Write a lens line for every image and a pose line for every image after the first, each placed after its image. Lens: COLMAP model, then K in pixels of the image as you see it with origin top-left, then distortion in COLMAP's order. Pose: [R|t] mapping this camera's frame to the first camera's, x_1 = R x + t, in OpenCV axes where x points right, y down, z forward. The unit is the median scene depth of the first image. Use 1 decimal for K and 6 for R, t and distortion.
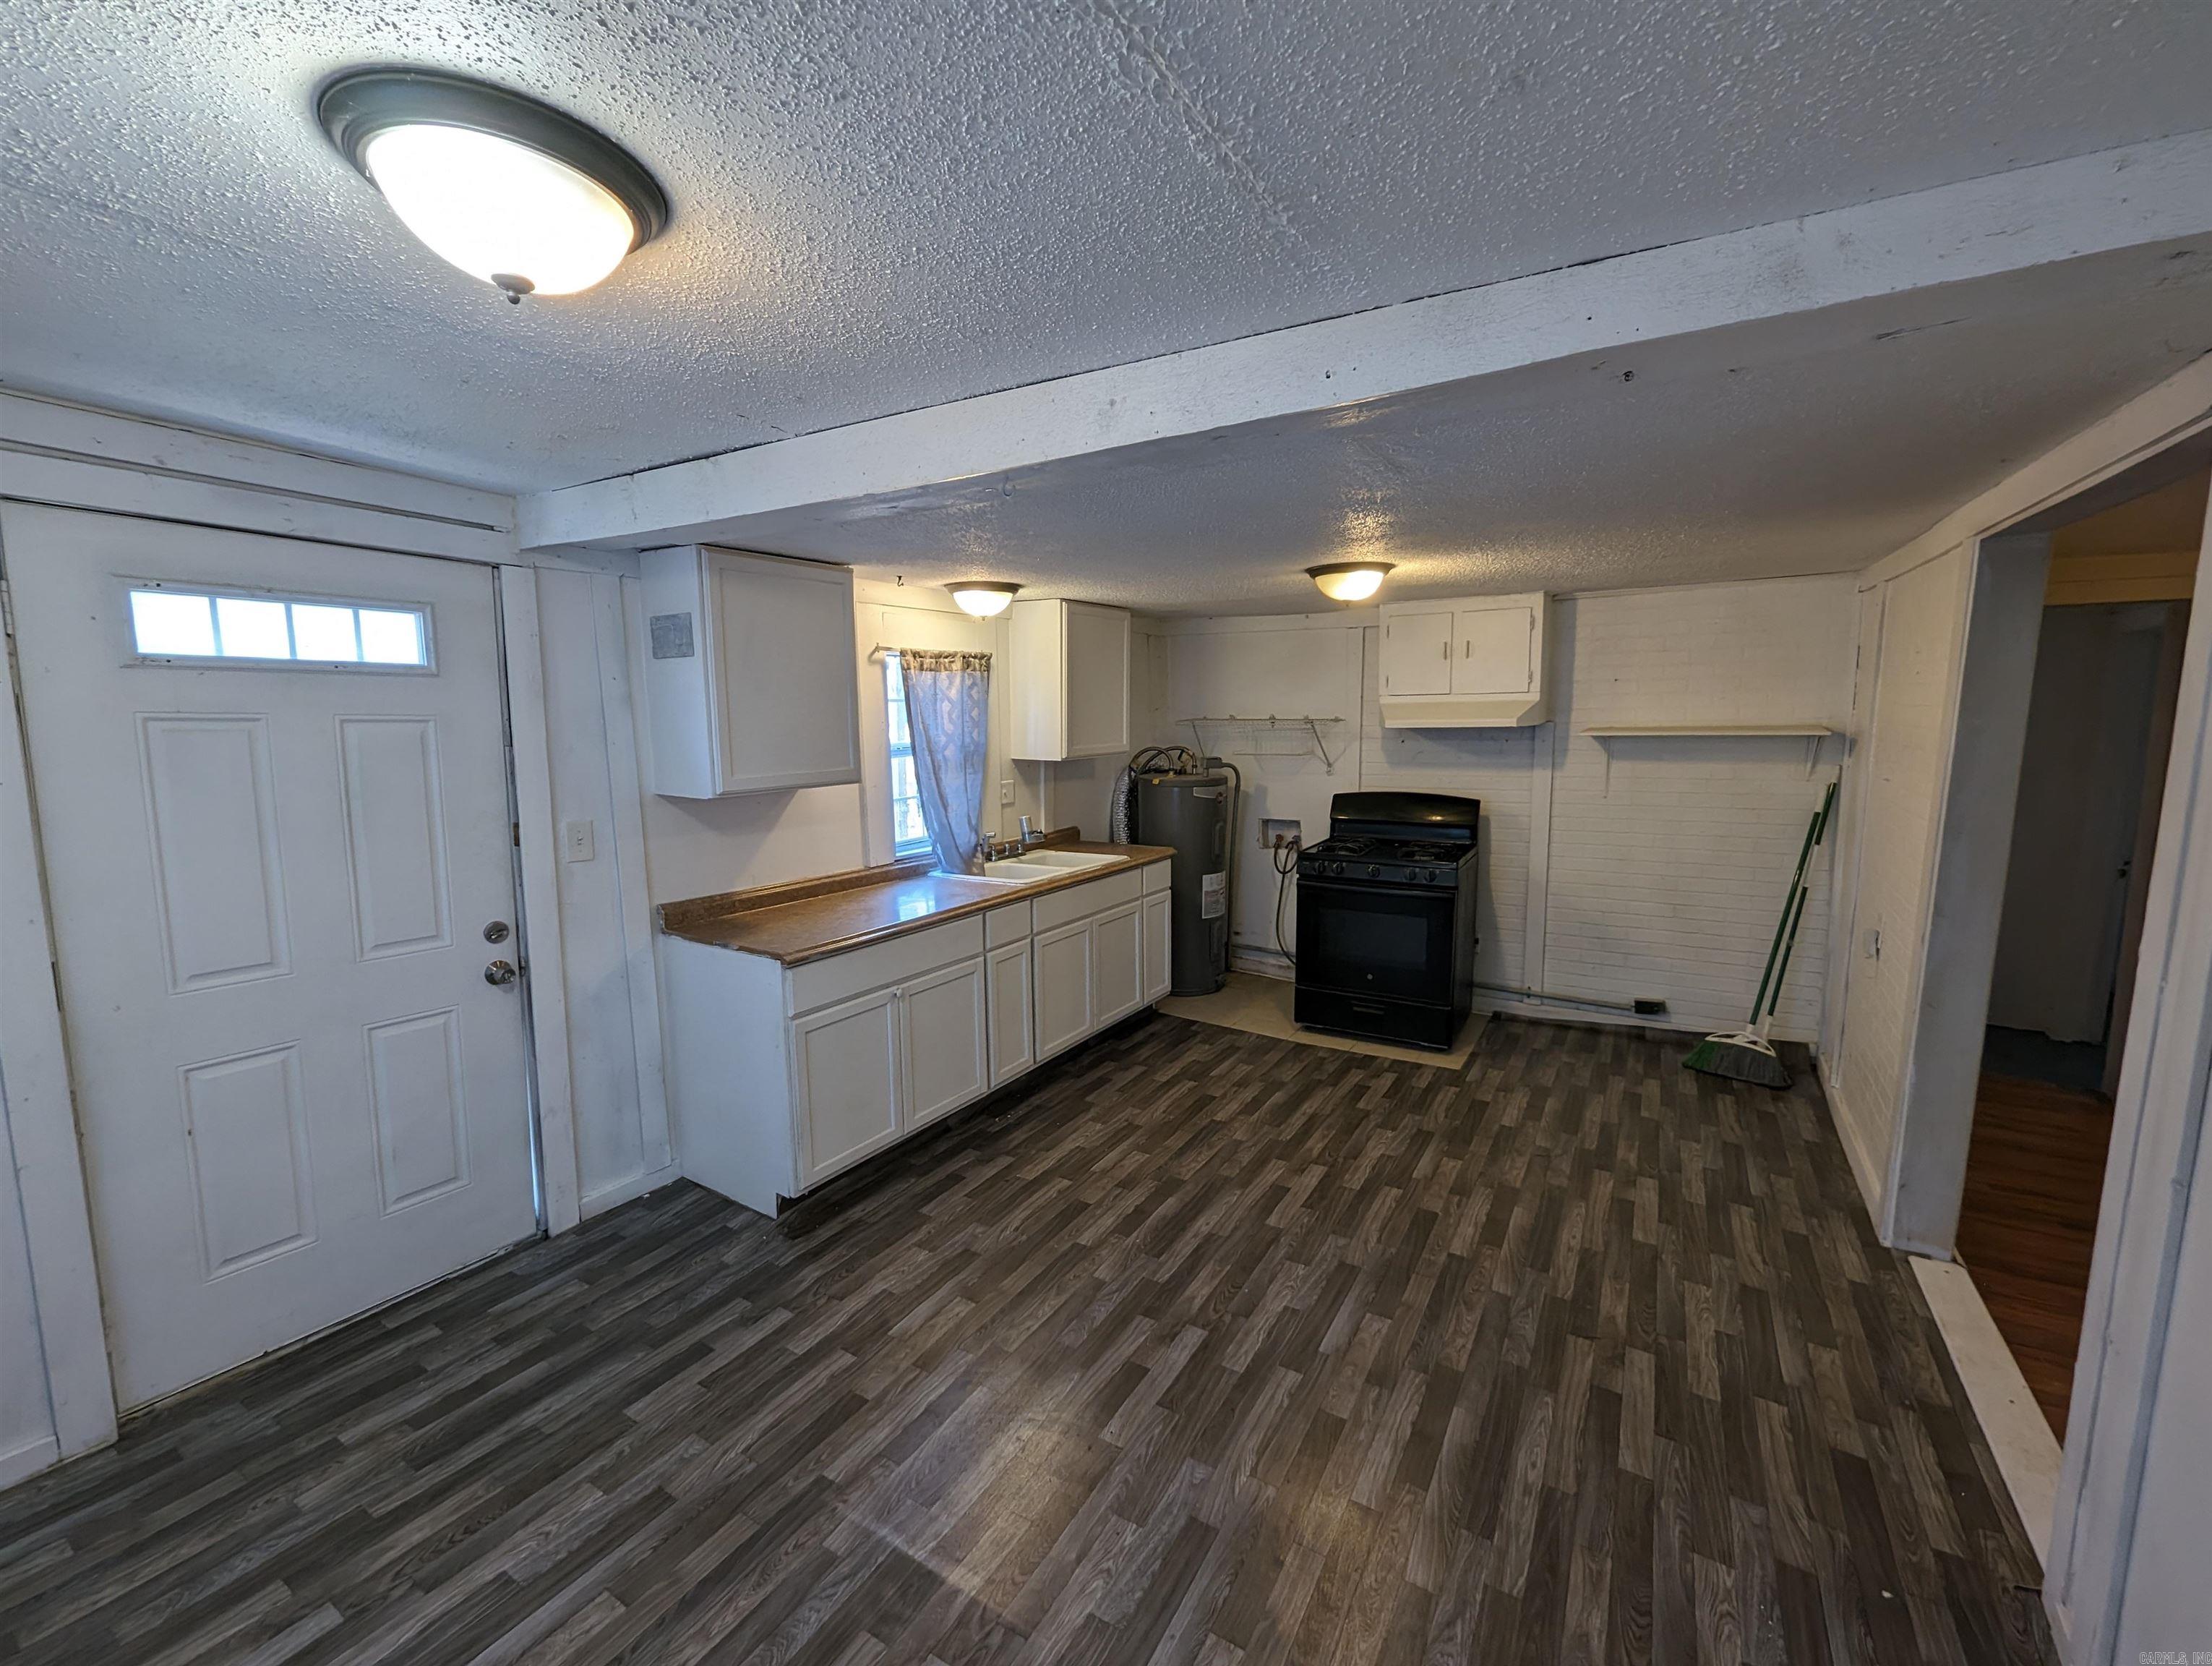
lens RADIAL K [[910.0, 0, 1057.4], [0, 910.0, 833.3], [0, 0, 1]] dist [0.000981, 0.000029]
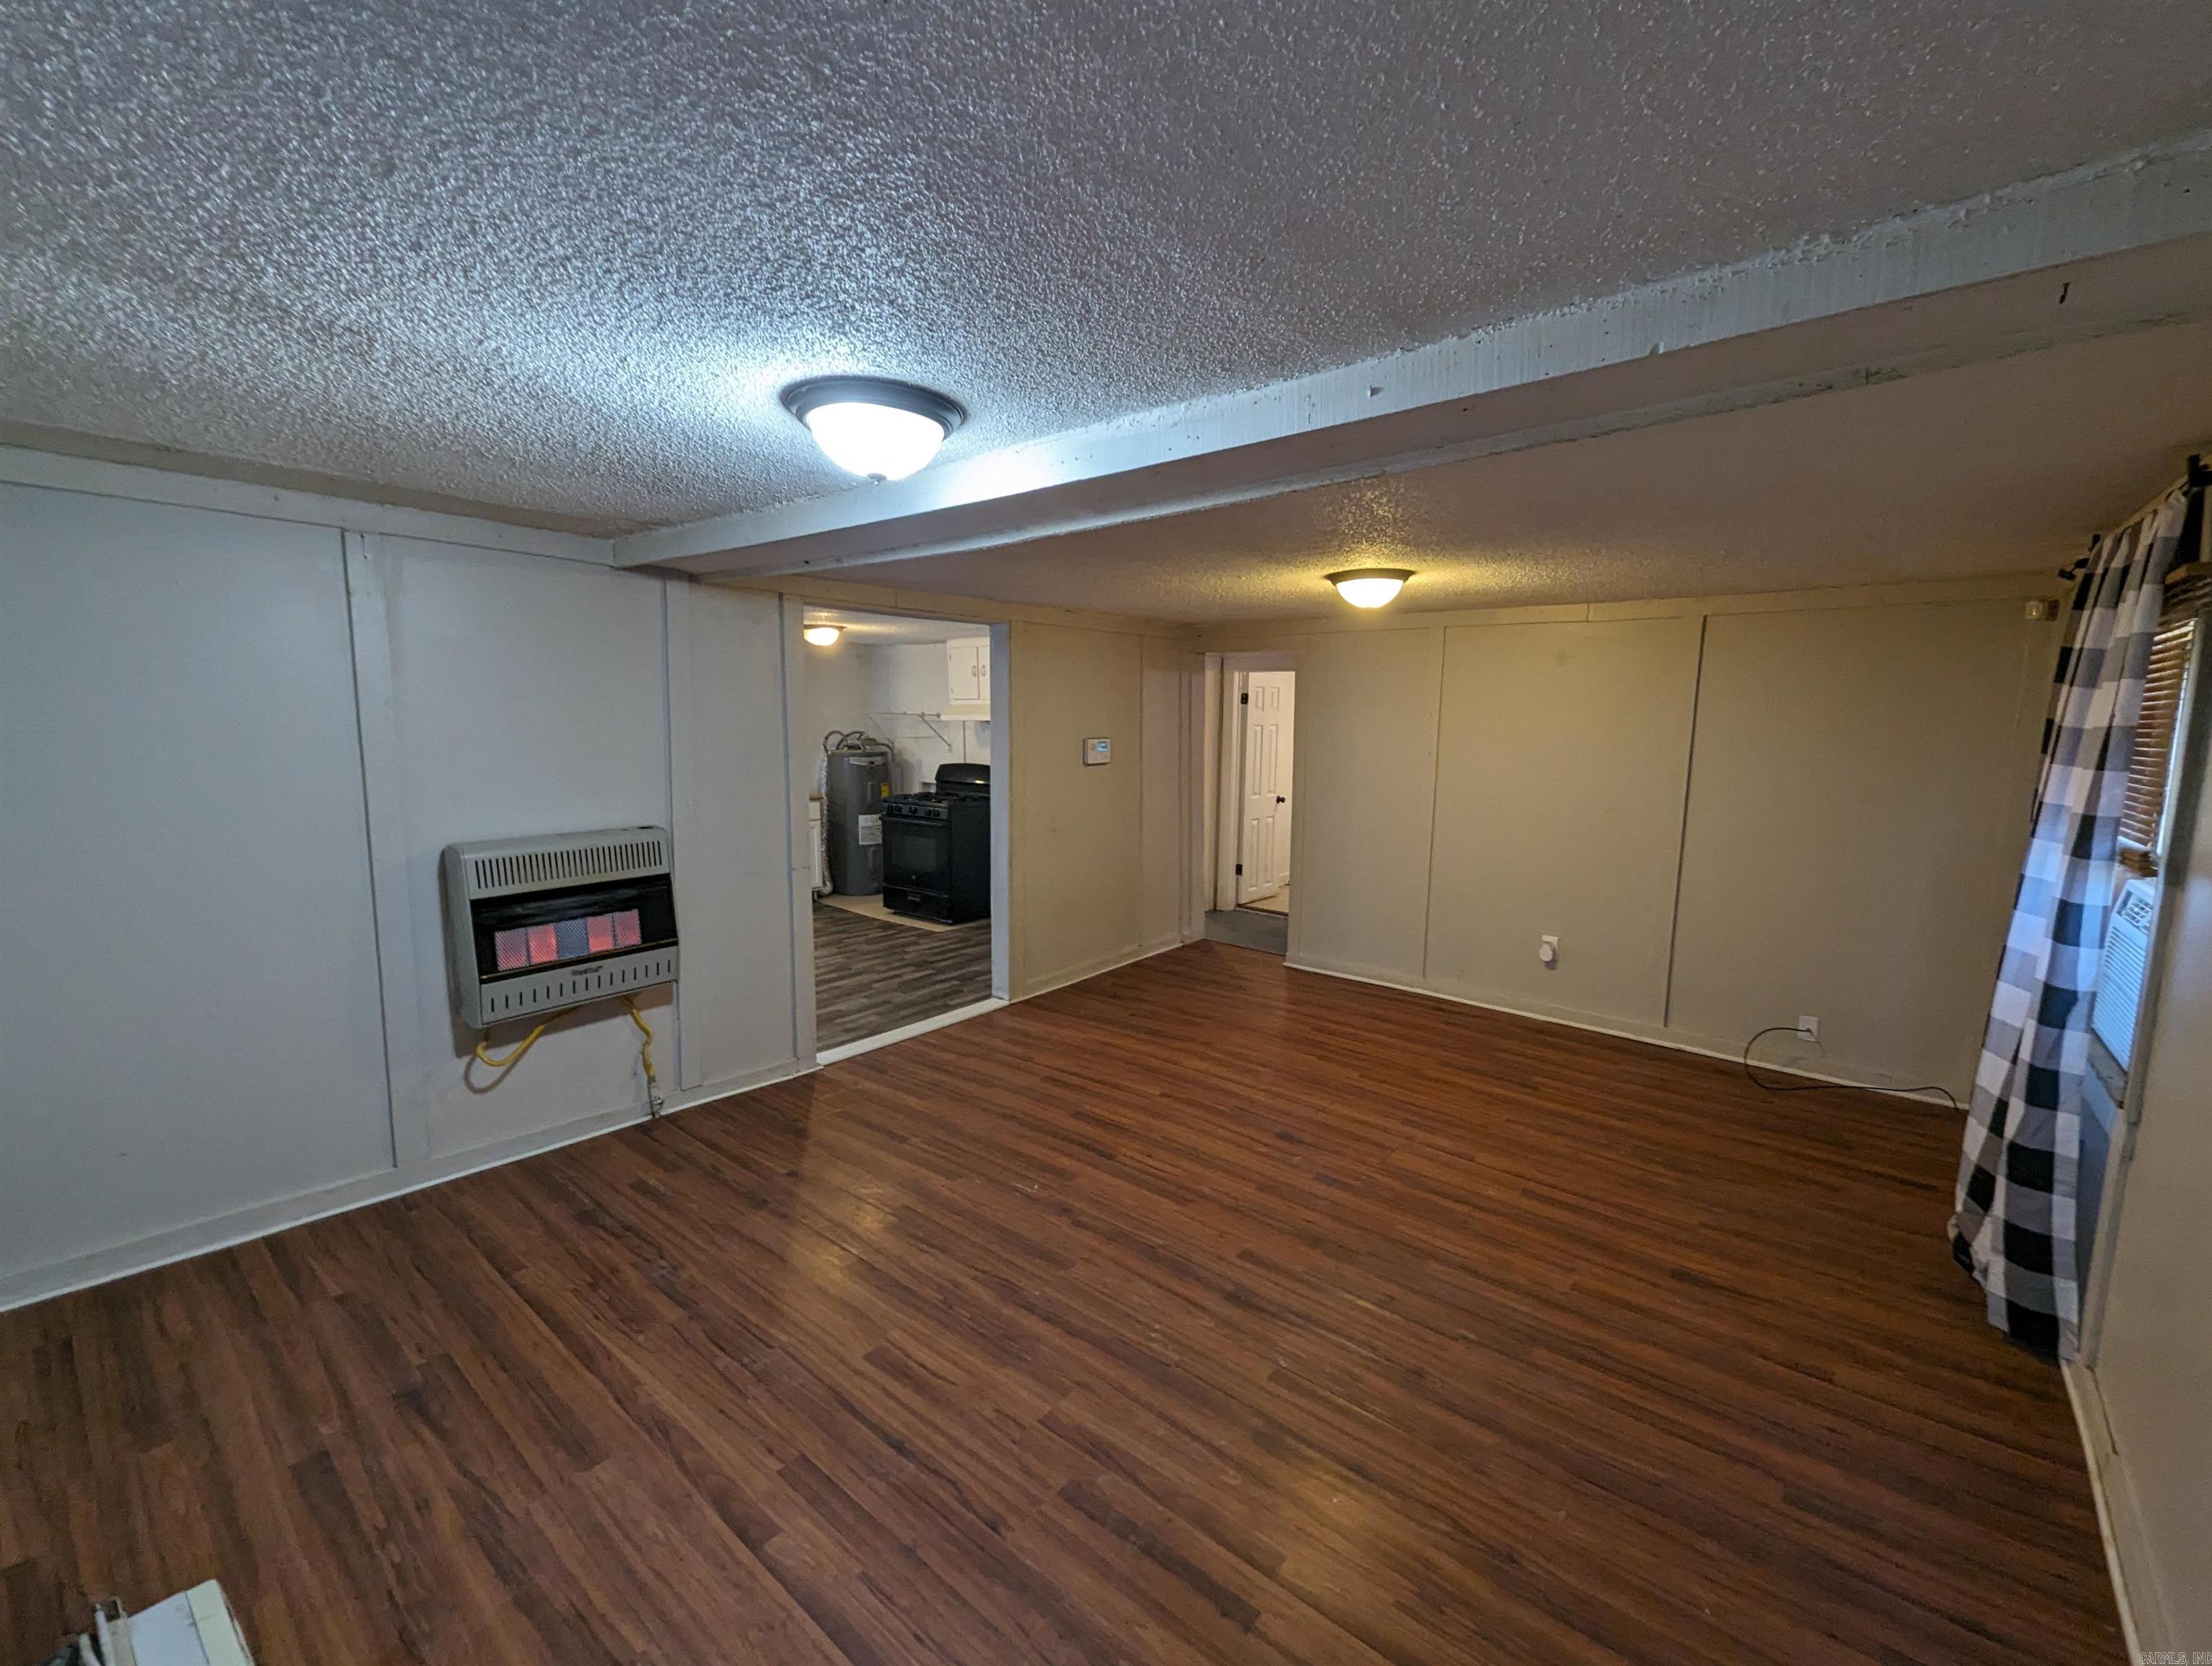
lens RADIAL K [[928.0, 0, 1106.0], [0, 928.0, 833.0], [0, 0, 1]] dist [-0.000022, 0.000208]
pose [[0.993681, 0.038695, -0.105357, 0.788662], [-0.038024, 0.999242, 0.008373, 0.050086], [0.105601, -0.004314, 0.994399, -0.542481]]
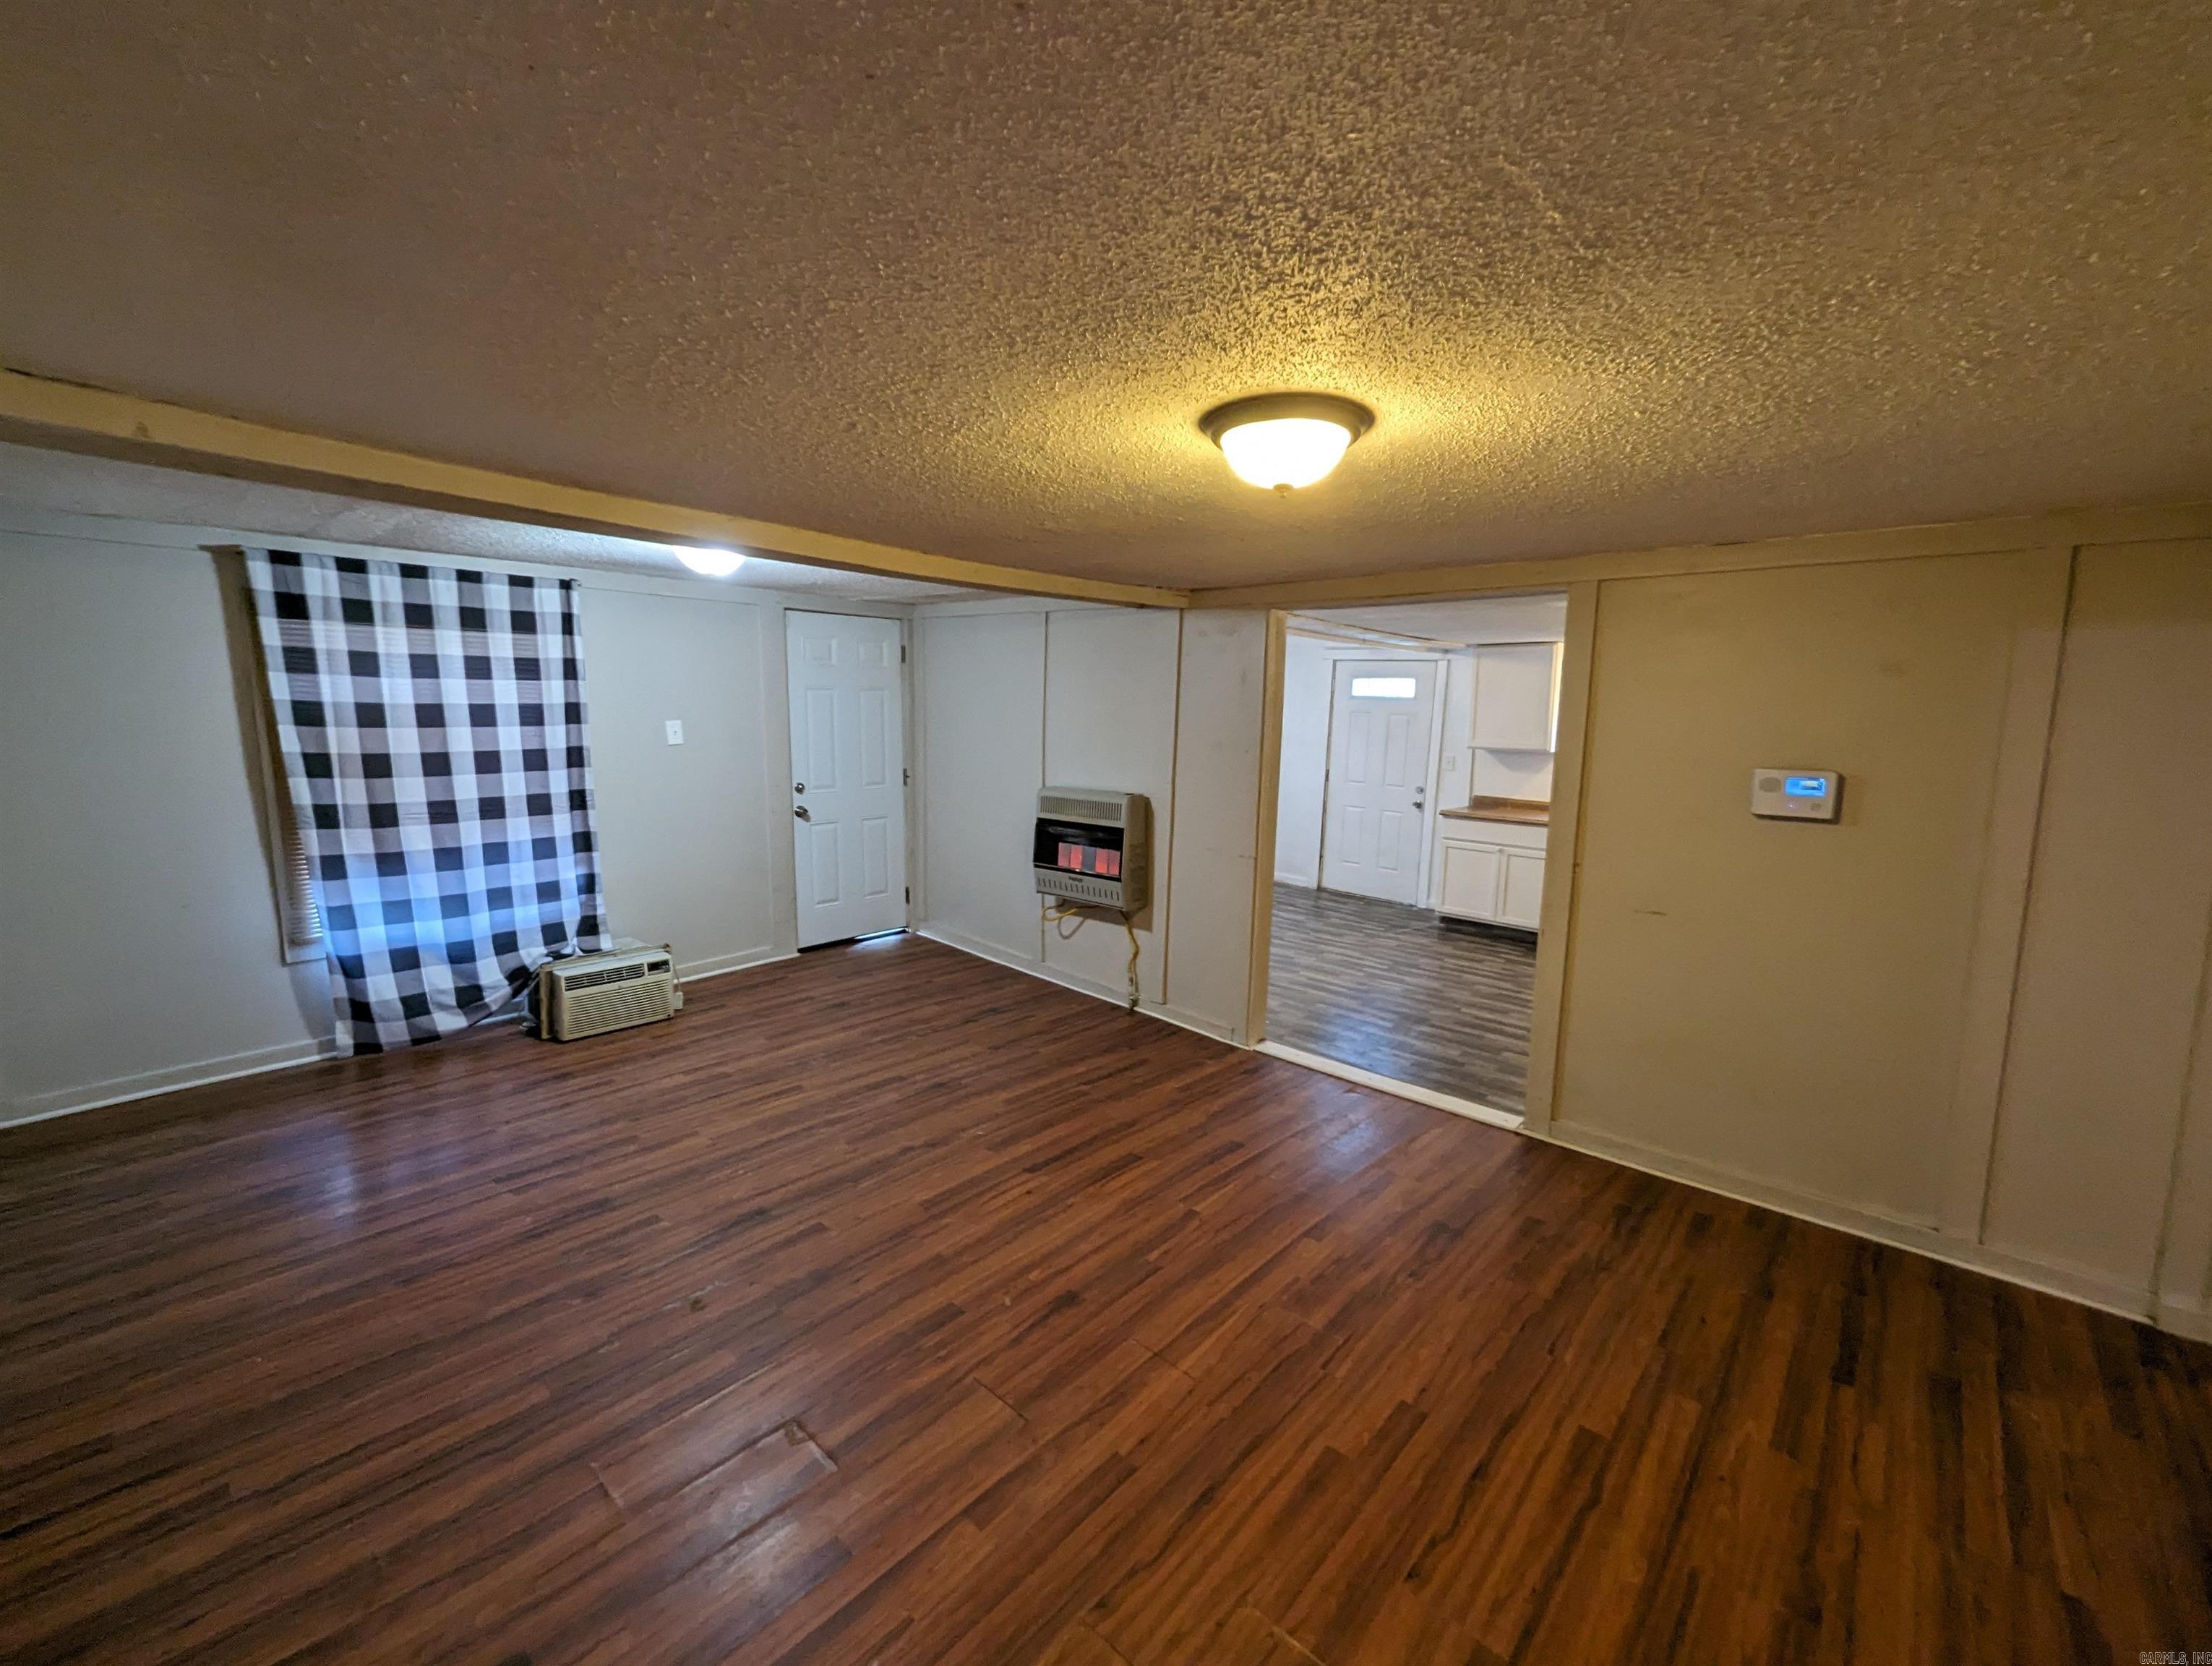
lens RADIAL K [[905.2, 0, 1103.6], [0, 905.2, 861.4], [0, 0, 1]] dist [-0.000676, -0.000429]
pose [[-0.160050, 0.173202, -0.971795, 1.316519], [-0.144016, 0.969855, 0.196574, -0.051768], [0.976547, 0.171415, -0.130281, 0.255566]]
